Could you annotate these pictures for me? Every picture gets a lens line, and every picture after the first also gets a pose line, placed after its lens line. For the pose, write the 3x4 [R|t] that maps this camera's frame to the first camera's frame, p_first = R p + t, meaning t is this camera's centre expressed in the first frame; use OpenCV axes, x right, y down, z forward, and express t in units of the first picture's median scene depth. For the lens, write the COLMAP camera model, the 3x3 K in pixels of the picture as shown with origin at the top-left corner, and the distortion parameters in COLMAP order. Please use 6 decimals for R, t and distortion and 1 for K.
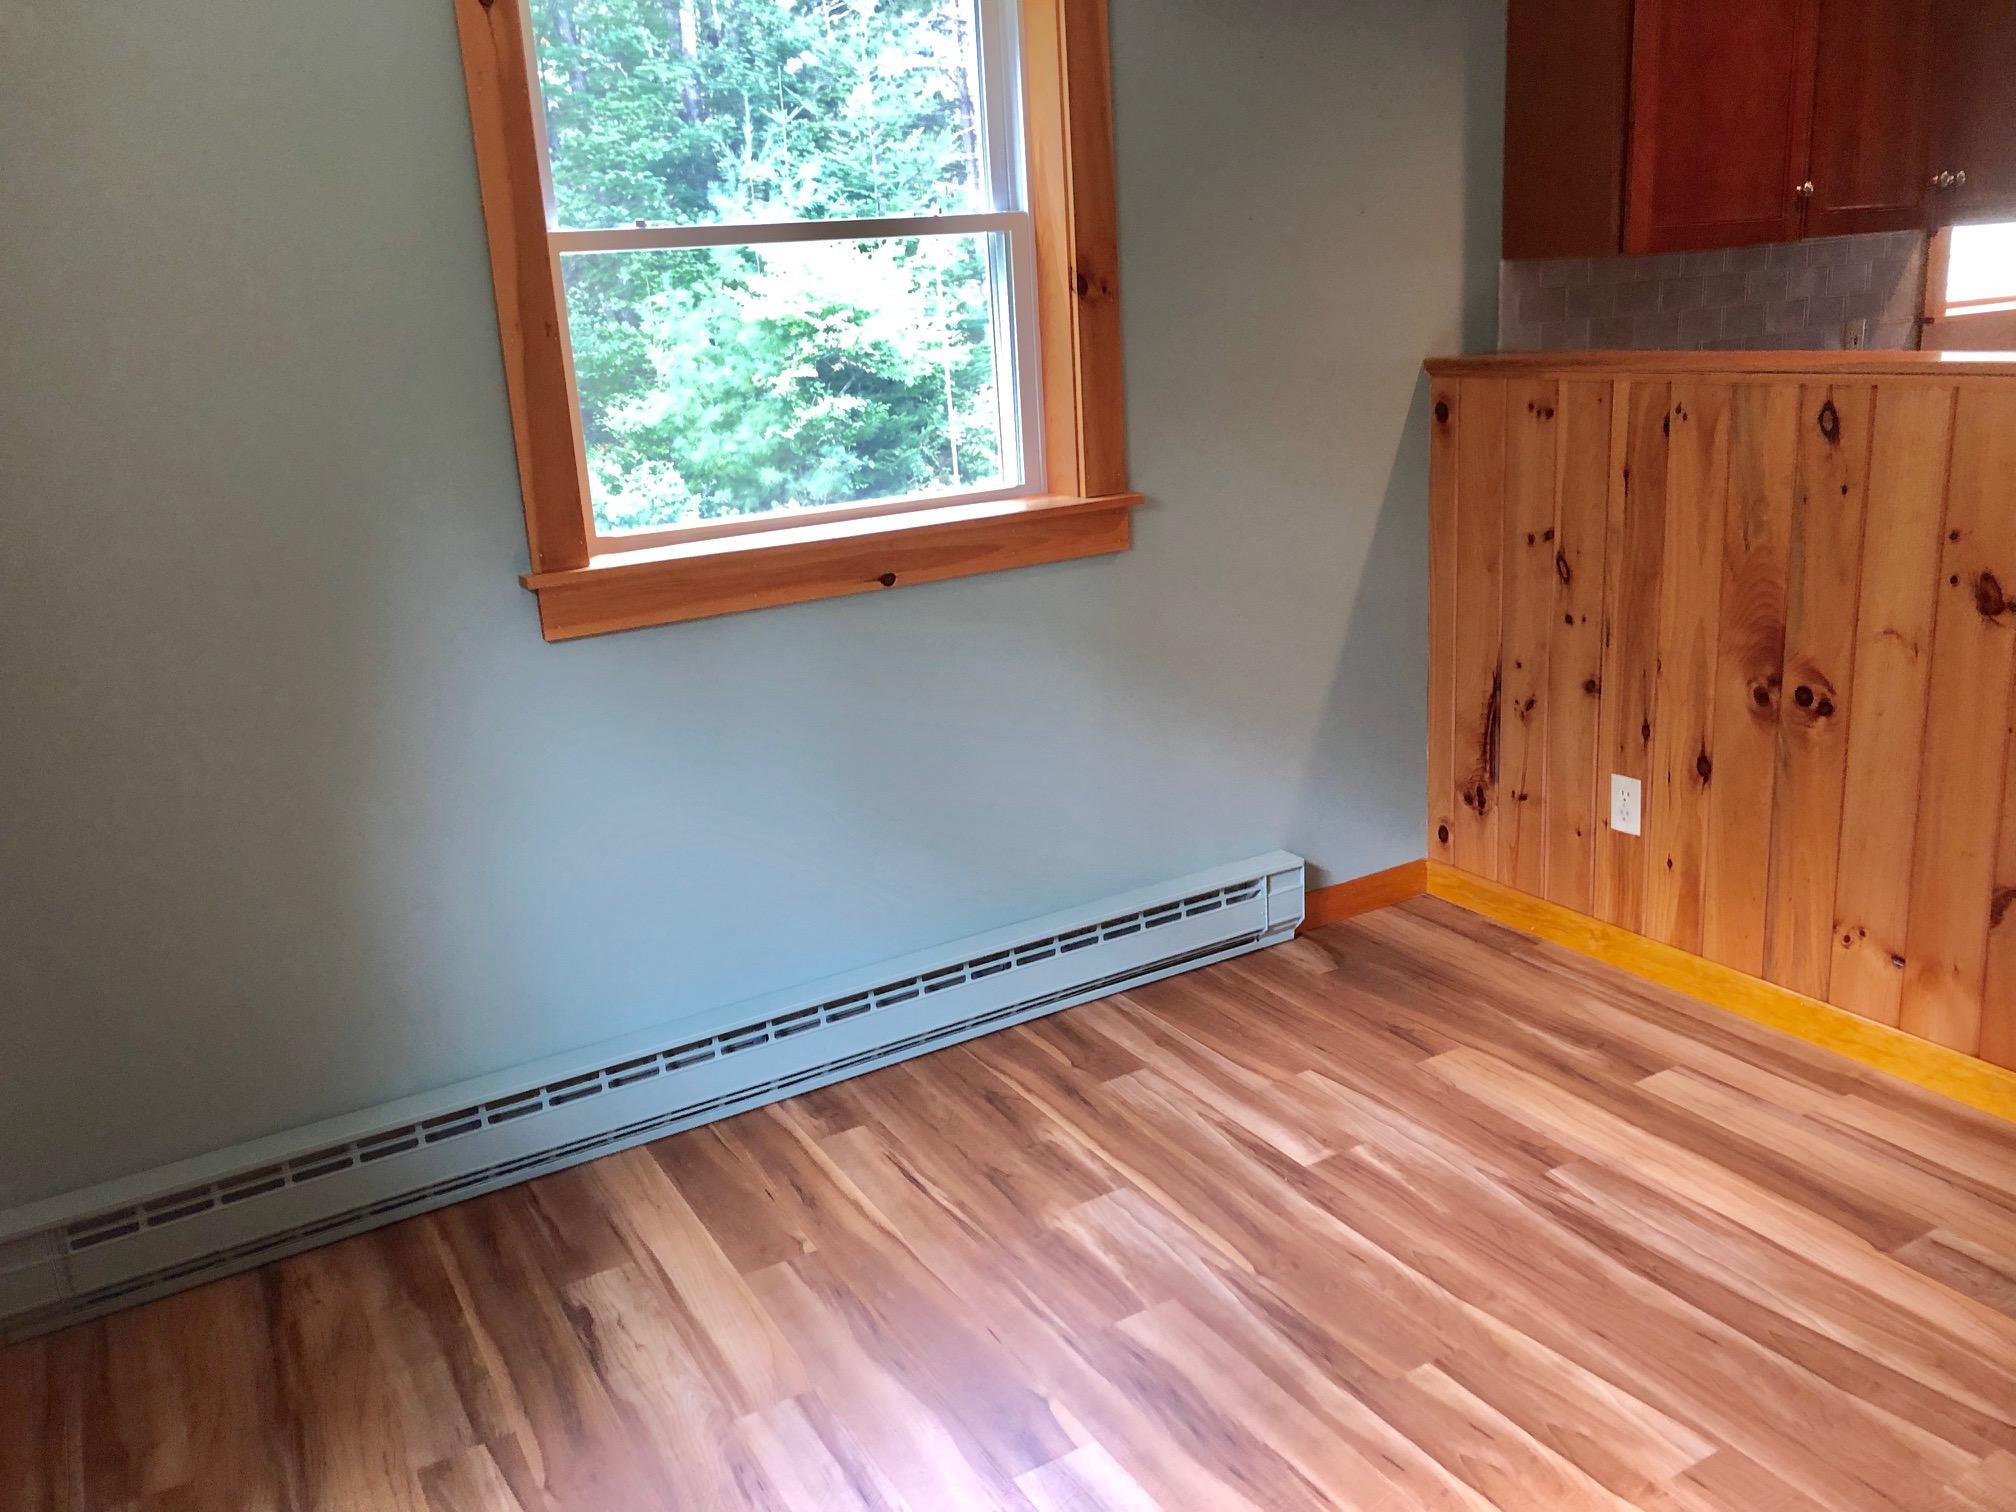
lens RADIAL K [[1669.7, 0, 1008.0], [0, 1669.7, 756.0], [0, 0, 1]] dist [0.066559, -0.000947]
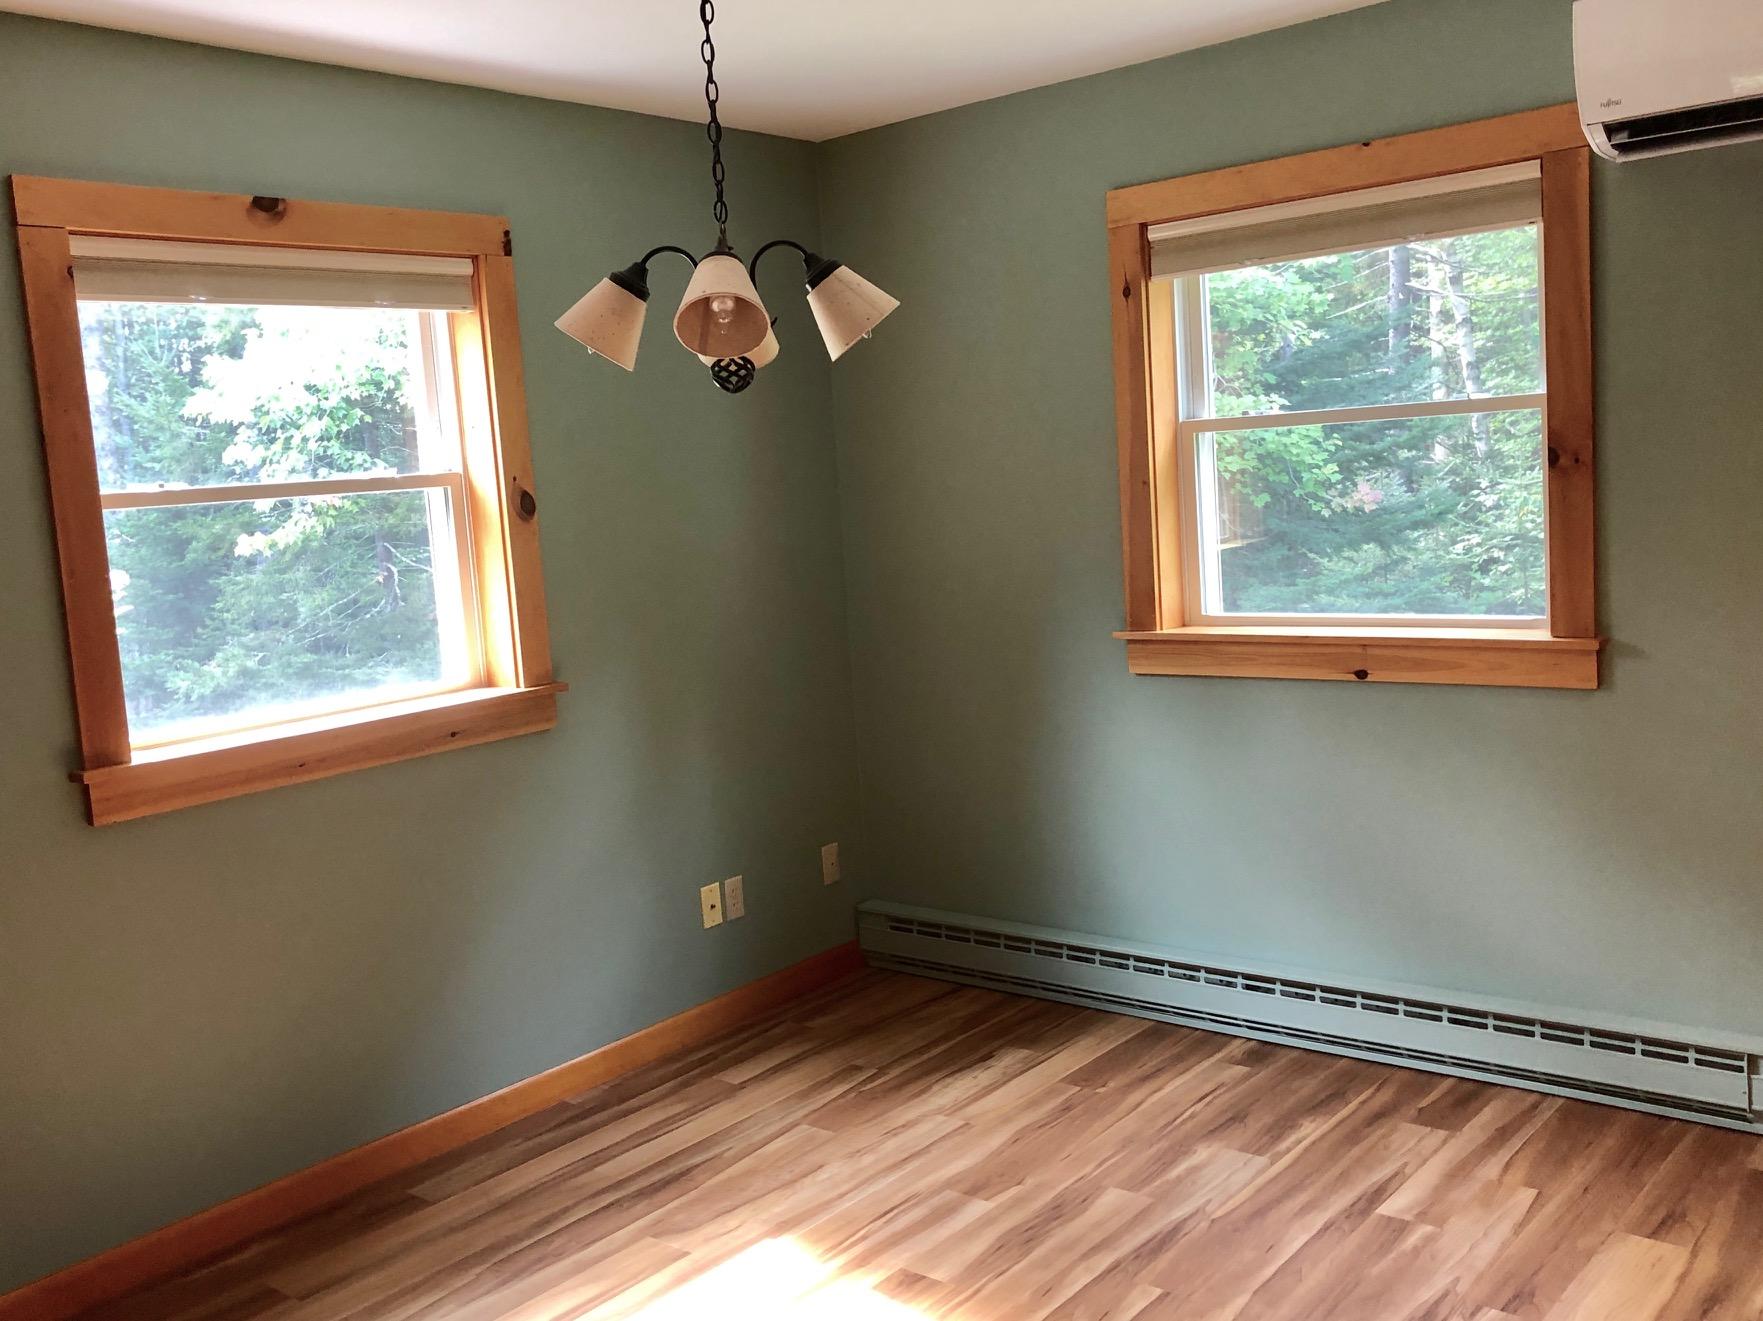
lens RADIAL K [[1695.2, 0, 881.5], [0, 1695.2, 660.5], [0, 0, 1]] dist [0.068230, -0.005011]
pose [[0.362780, 0.149452, -0.919812, 1.094770], [-0.229456, 0.970992, 0.067269, -0.128799], [0.903184, 0.186653, 0.386549, 0.161543]]
